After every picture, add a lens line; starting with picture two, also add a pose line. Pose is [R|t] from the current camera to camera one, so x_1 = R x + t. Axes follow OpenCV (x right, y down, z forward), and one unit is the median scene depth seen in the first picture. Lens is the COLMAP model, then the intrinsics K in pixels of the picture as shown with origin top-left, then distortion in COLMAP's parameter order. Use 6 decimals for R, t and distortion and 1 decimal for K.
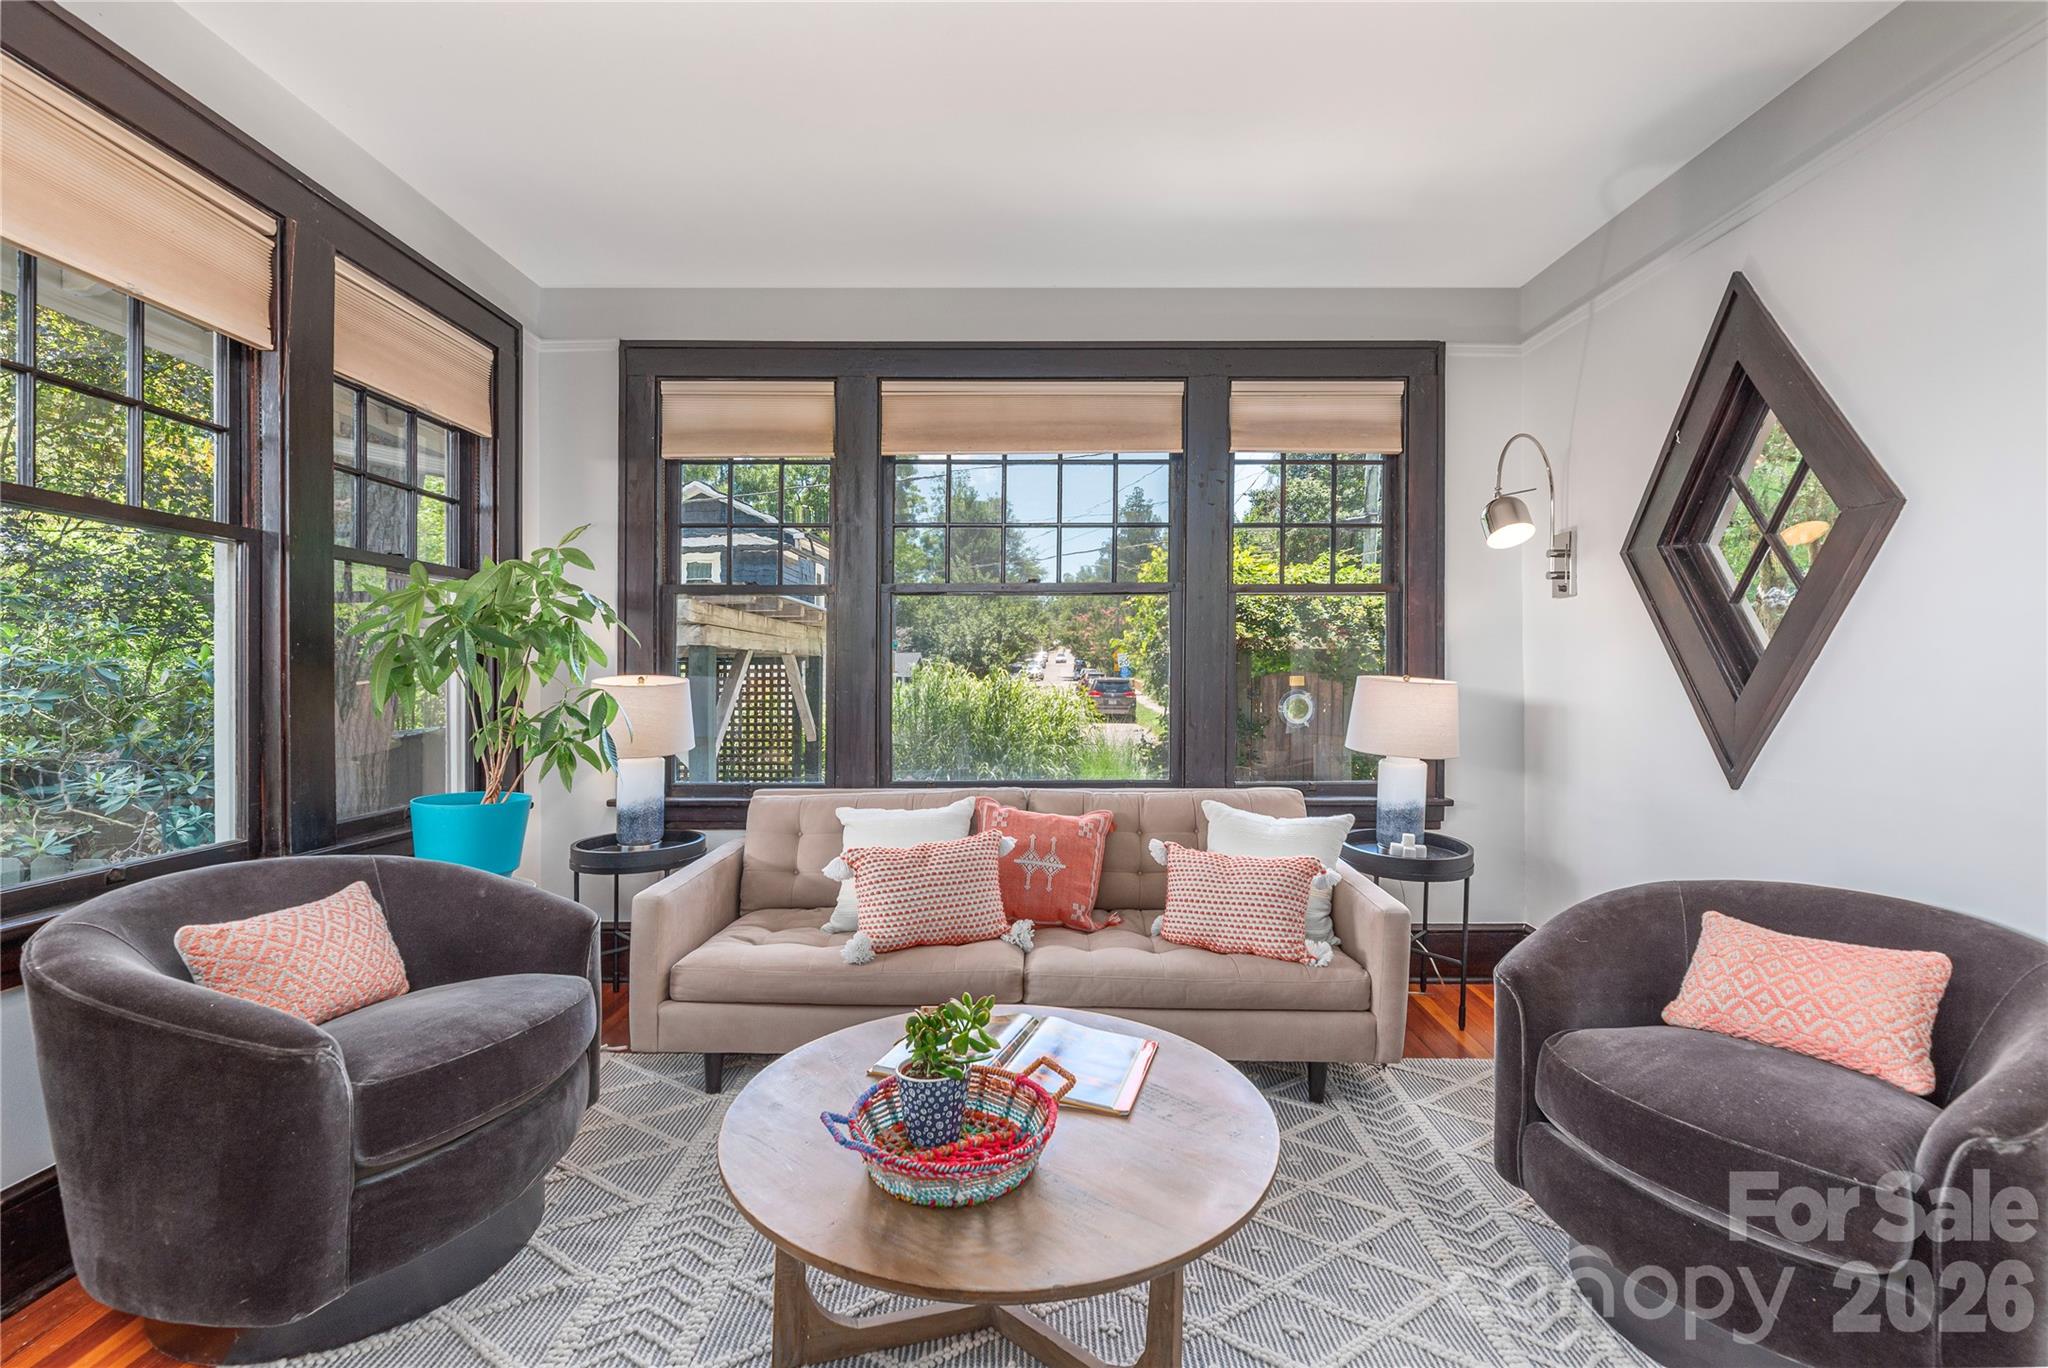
lens RADIAL K [[893.8, 0, 1040.7], [0, 893.8, 674.3], [0, 0, 1]] dist [0.002793, -0.002155]
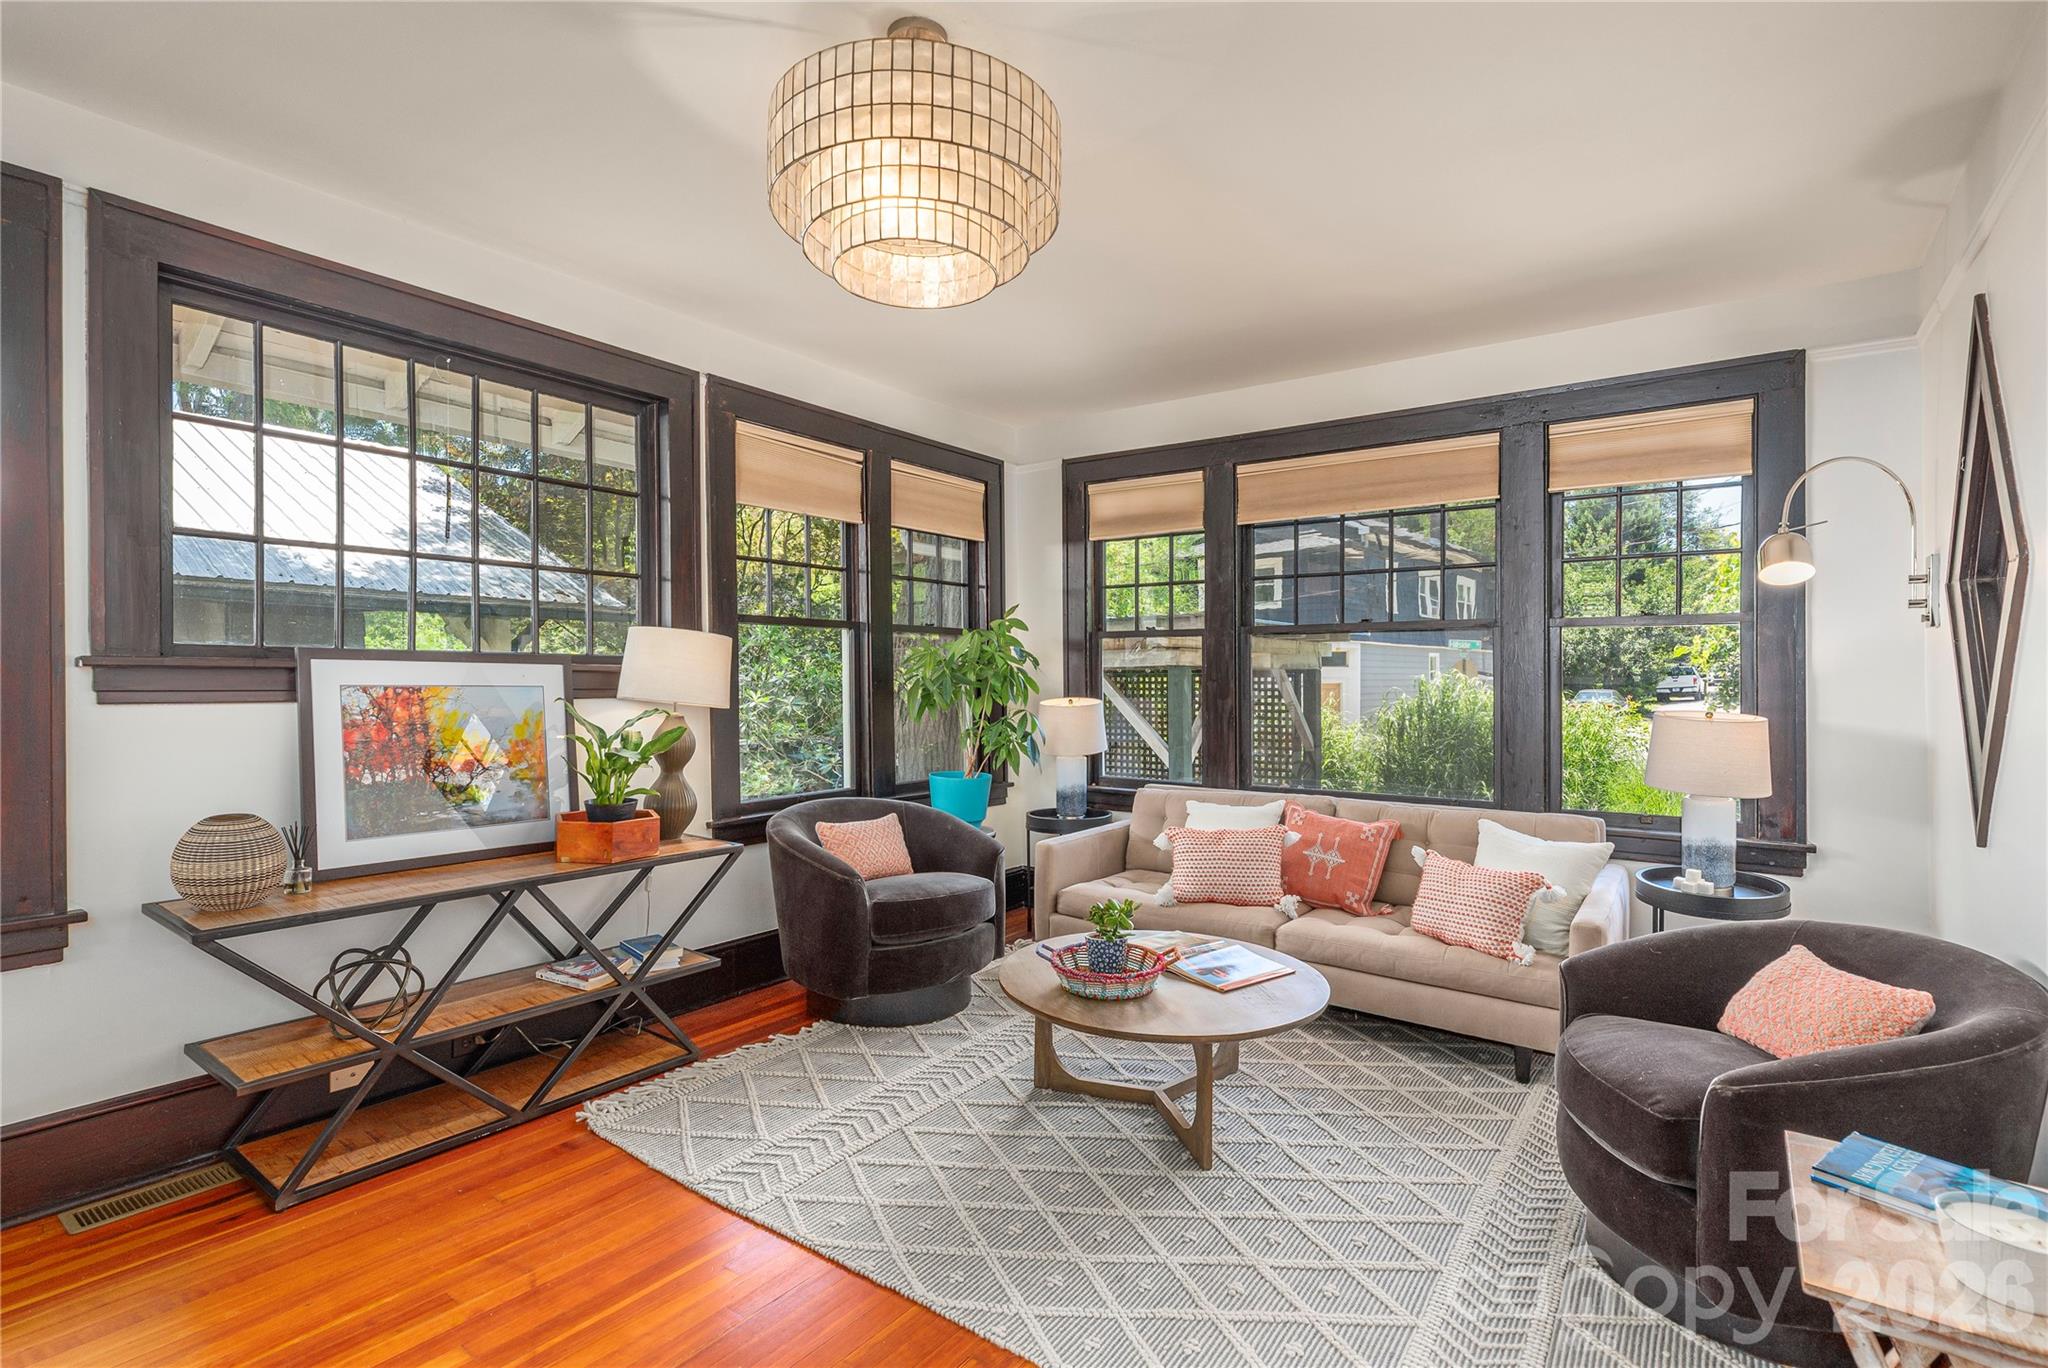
lens RADIAL K [[982.1, 0, 1029.1], [0, 982.1, 696.8], [0, 0, 1]] dist [-0.000260, -0.000861]
pose [[0.812927, 0.014784, -0.582178, 0.466081], [-0.001929, 0.999741, 0.022694, -0.041549], [0.582362, -0.017325, 0.812745, -0.350356]]
